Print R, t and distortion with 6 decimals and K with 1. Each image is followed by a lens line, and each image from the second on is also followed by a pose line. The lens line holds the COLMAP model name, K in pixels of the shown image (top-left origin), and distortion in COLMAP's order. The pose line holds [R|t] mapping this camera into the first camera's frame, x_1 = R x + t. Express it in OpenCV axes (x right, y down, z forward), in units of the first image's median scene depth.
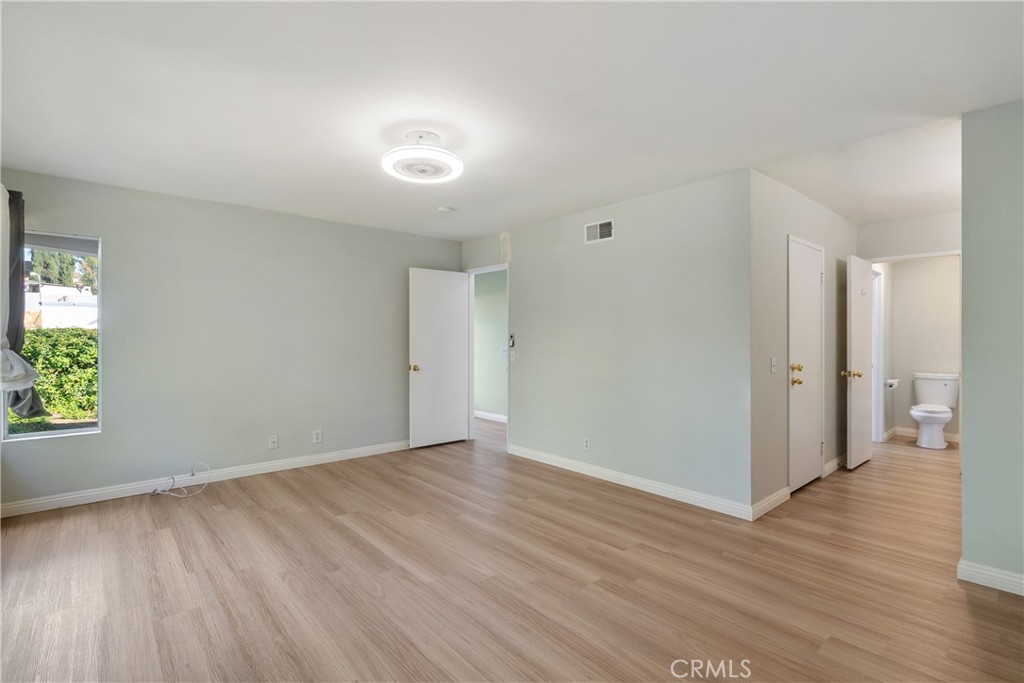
lens RADIAL K [[472.1, 0, 511.8], [0, 472.1, 337.5], [0, 0, 1]] dist [0.027109, 0.001806]
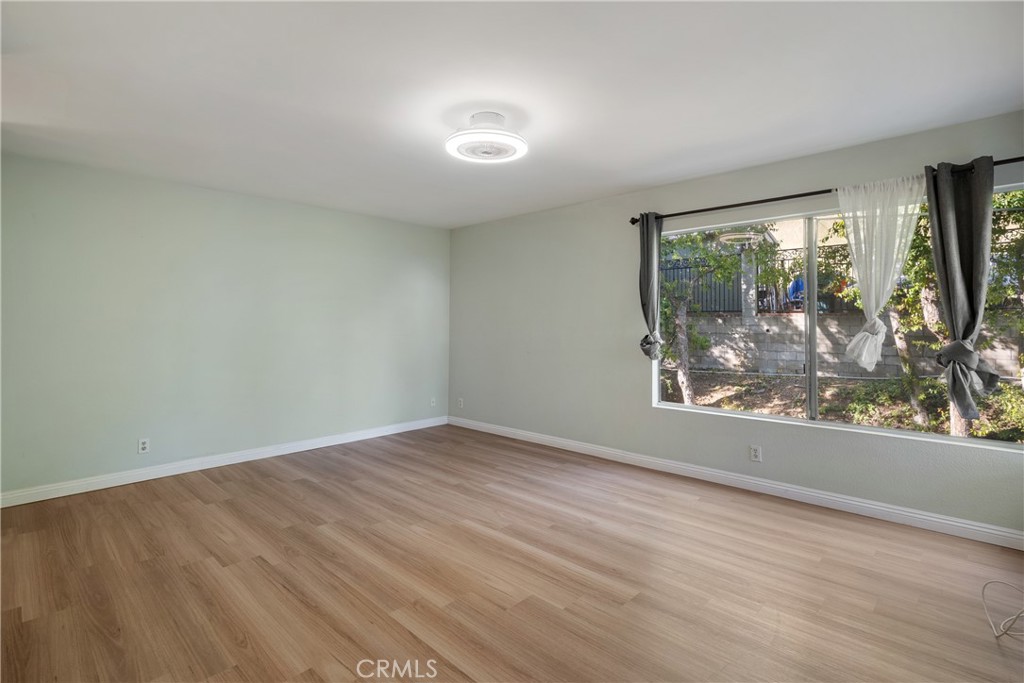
lens RADIAL K [[472.1, 0, 513.0], [0, 472.1, 336.3], [0, 0, 1]] dist [0.027109, 0.001806]
pose [[-0.995744, 0.008358, -0.091778, -0.169812], [0.006055, 0.999660, 0.025345, 0.007654], [0.091958, 0.024682, -0.995457, 1.986499]]
